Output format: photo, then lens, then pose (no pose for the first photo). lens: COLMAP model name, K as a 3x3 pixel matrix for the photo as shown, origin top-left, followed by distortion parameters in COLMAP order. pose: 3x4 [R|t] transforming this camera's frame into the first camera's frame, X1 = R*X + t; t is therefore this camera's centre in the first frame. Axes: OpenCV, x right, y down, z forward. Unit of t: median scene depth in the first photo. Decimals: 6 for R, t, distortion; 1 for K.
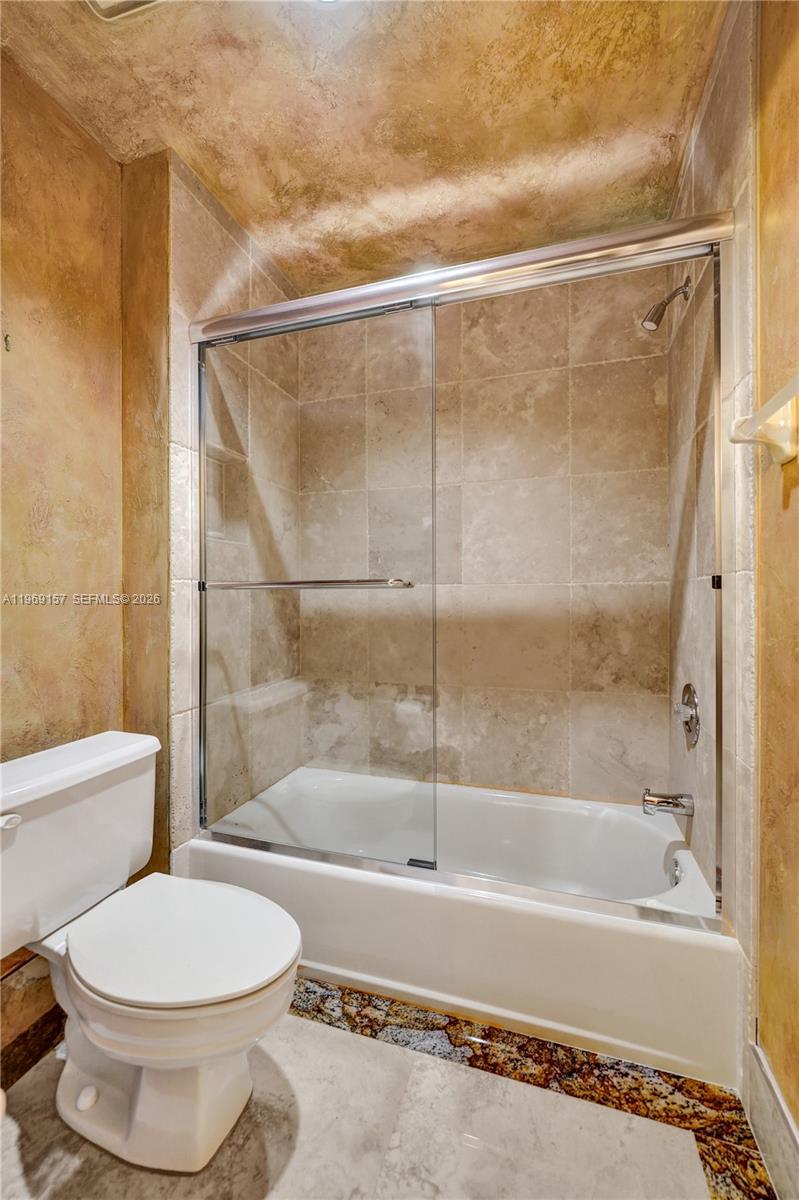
lens RADIAL K [[494.6, 0, 402.1], [0, 494.6, 600.9], [0, 0, 1]] dist [-0.031632, 0.000292]
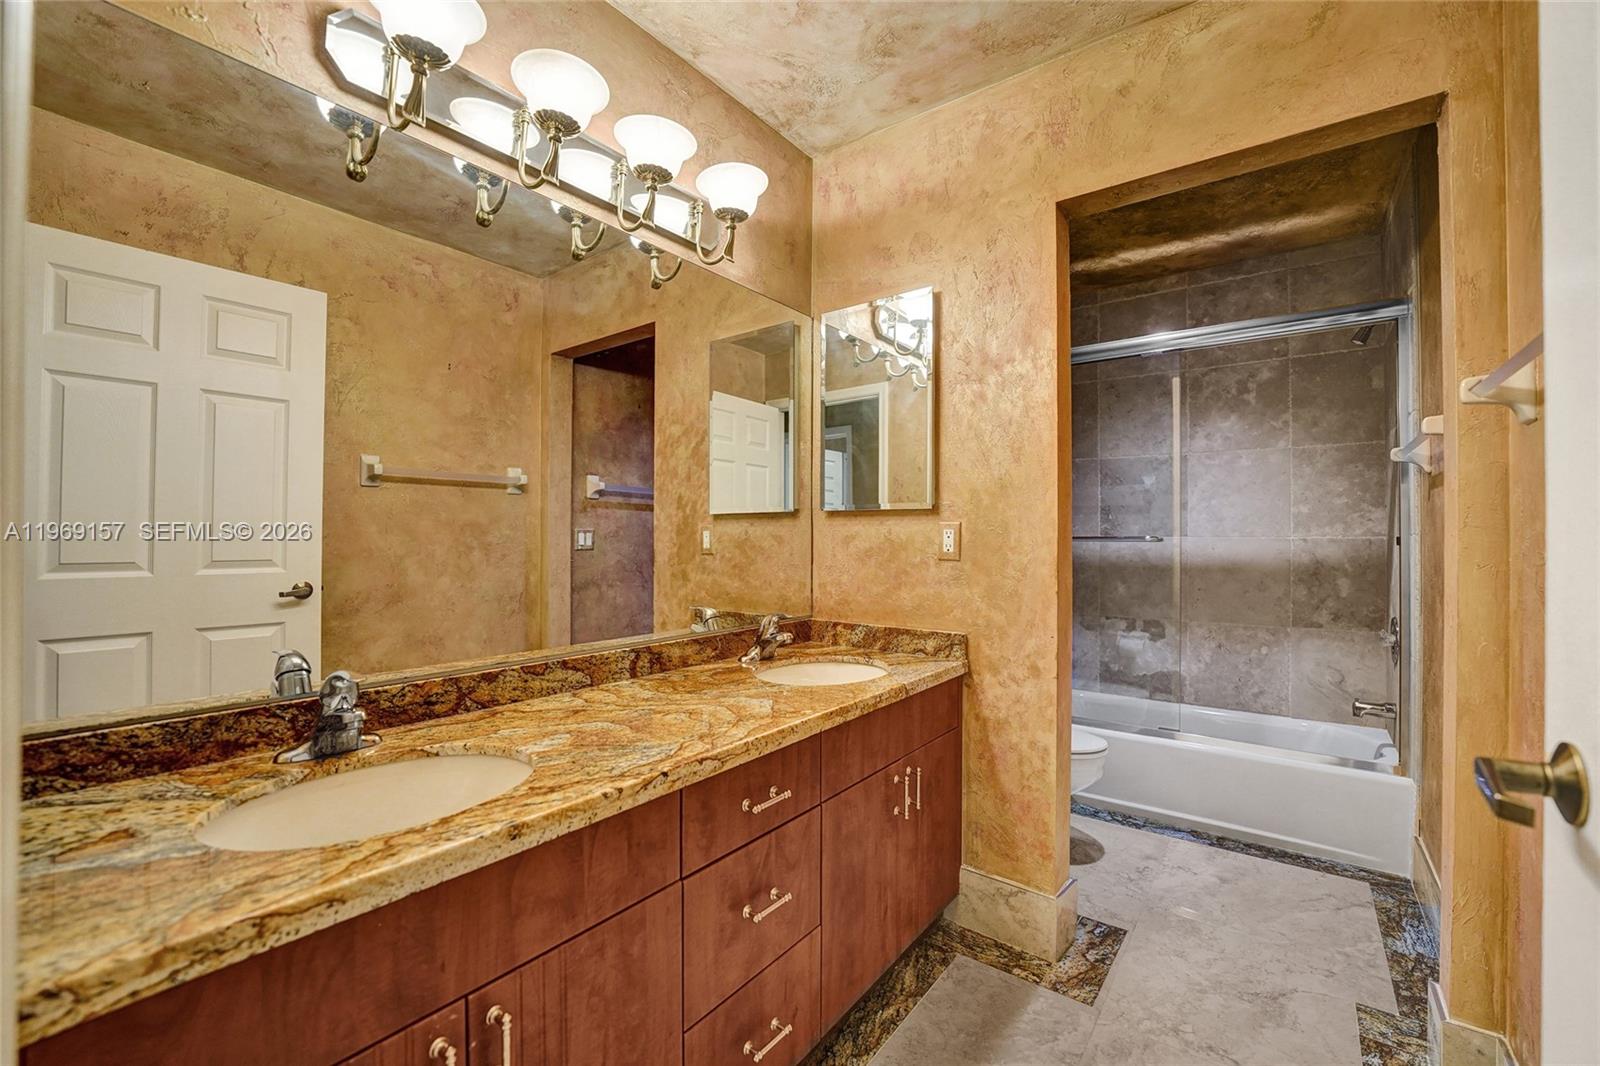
lens RADIAL K [[659.4, 0, 799.2], [0, 659.4, 533.8], [0, 0, 1]] dist [-0.031632, 0.000292]
pose [[0.939685, 0.004307, -0.342013, -0.244042], [-0.009341, 0.999871, -0.013074, -0.012074], [0.341913, 0.015480, 0.939604, -0.889437]]
